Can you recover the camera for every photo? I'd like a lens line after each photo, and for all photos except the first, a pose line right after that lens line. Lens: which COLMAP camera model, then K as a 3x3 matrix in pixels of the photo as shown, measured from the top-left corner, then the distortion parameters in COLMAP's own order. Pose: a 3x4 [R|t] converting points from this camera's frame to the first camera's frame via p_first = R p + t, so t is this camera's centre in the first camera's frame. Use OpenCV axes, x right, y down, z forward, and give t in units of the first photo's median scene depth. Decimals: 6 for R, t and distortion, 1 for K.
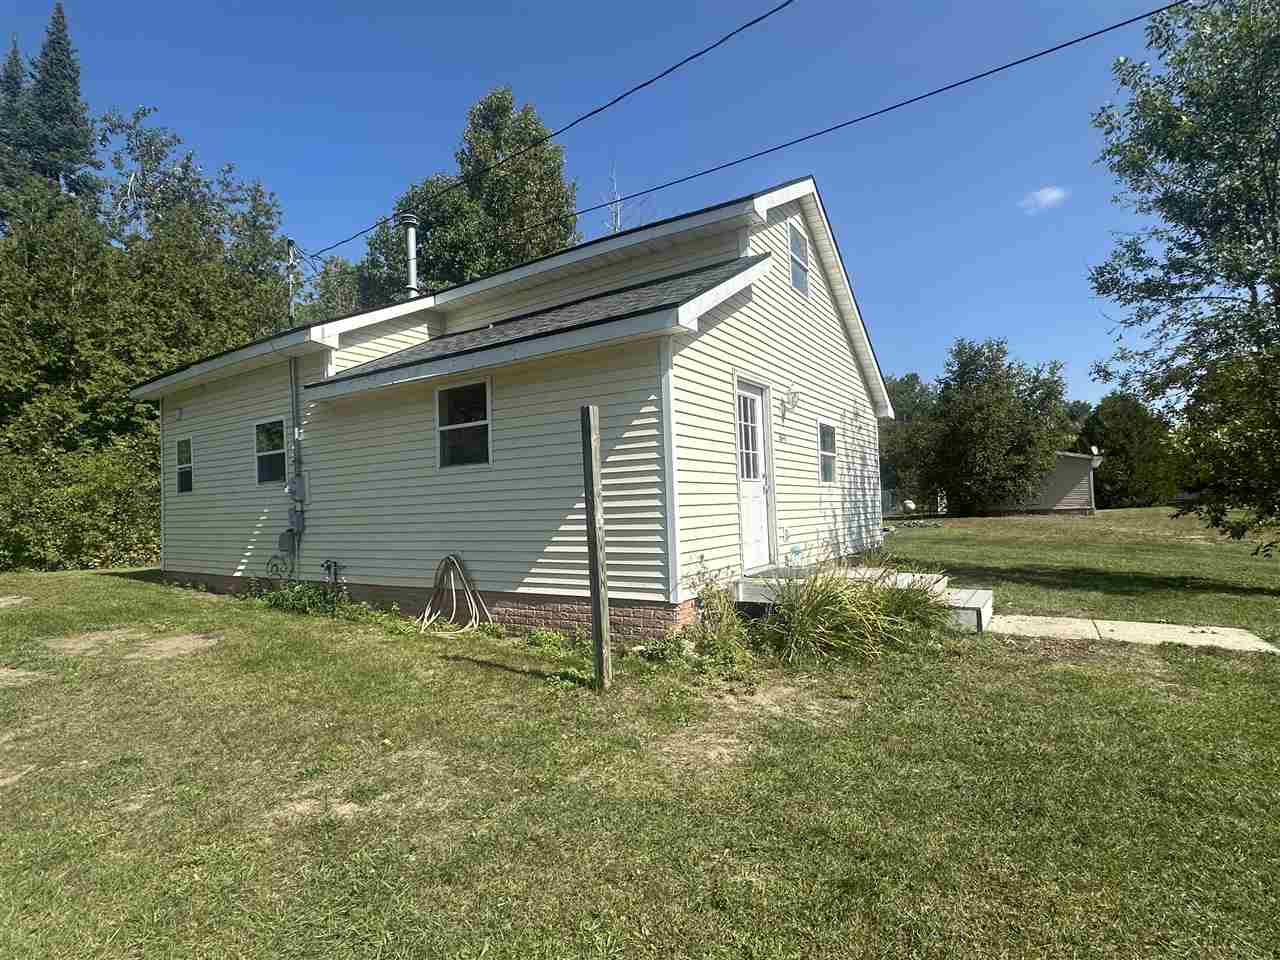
lens RADIAL K [[652.5, 0, 633.0], [0, 652.5, 483.1], [0, 0, 1]] dist [-0.008648, 0.005426]
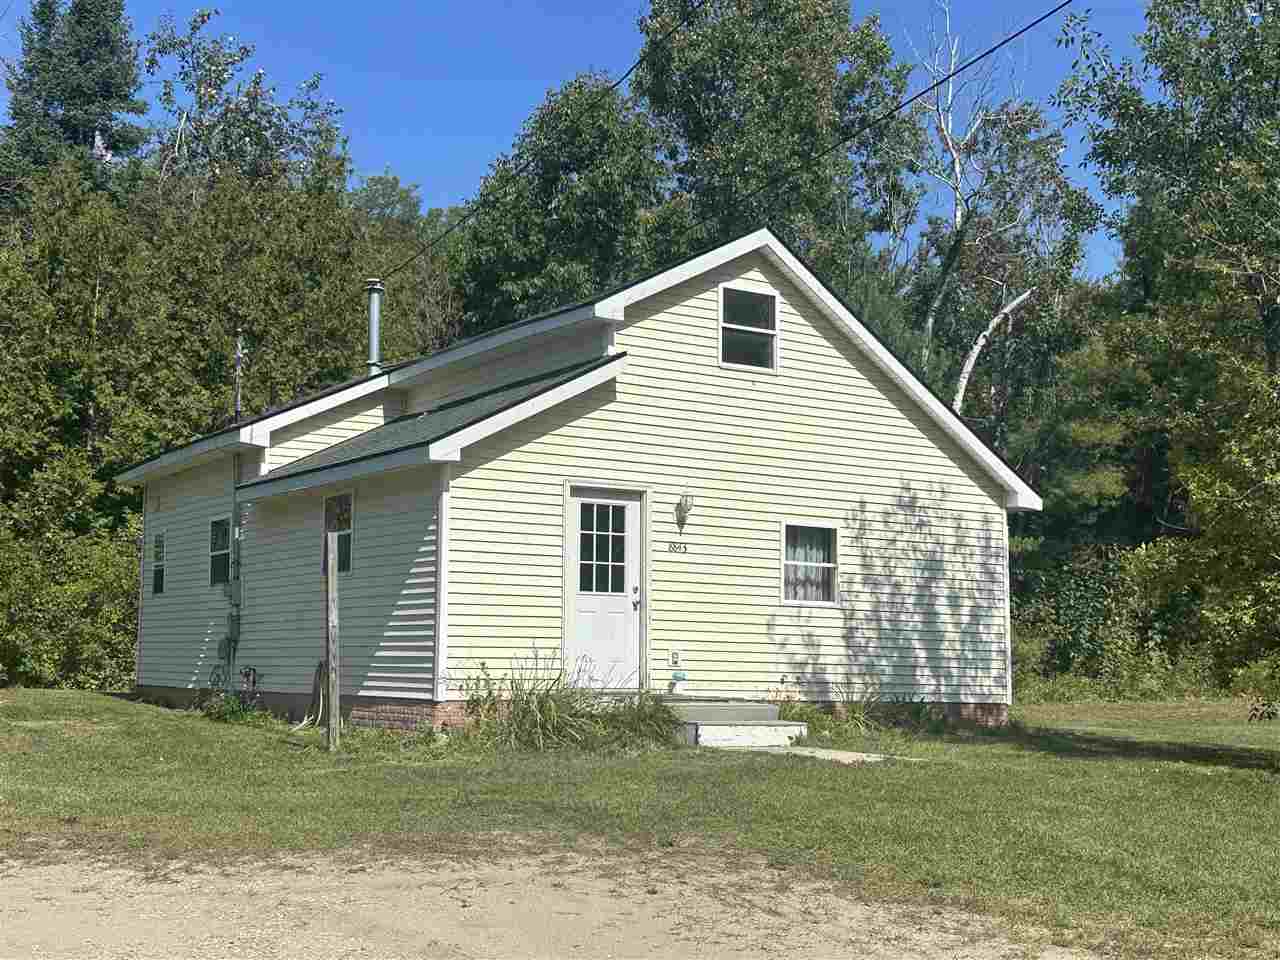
lens RADIAL K [[1629.1, 0, 638.1], [0, 1629.1, 481.9], [0, 0, 1]] dist [0.089564, 0.000000]
pose [[0.913882, -0.002459, -0.405973, 0.850656], [-0.025690, 0.997627, -0.063873, -0.012307], [0.405166, 0.068802, 0.911650, -0.811149]]
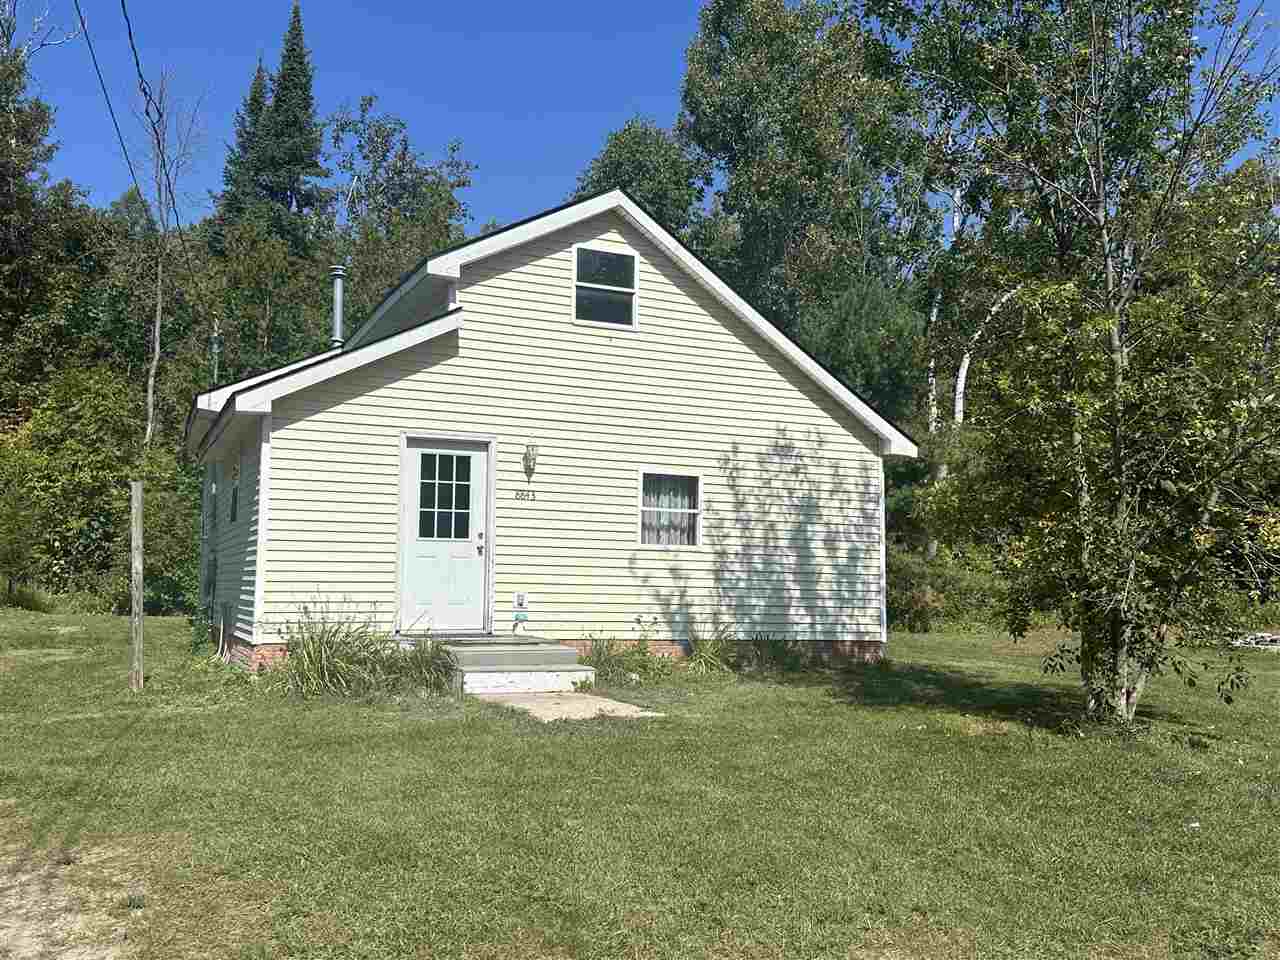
lens RADIAL K [[1147.2, 0, 644.7], [0, 1147.2, 481.7], [0, 0, 1]] dist [0.081167, -0.039653]
pose [[0.842513, -0.006454, -0.538637, 0.989903], [-0.019225, 0.998931, -0.042039, -0.018183], [0.538333, 0.045774, 0.841488, -0.214879]]
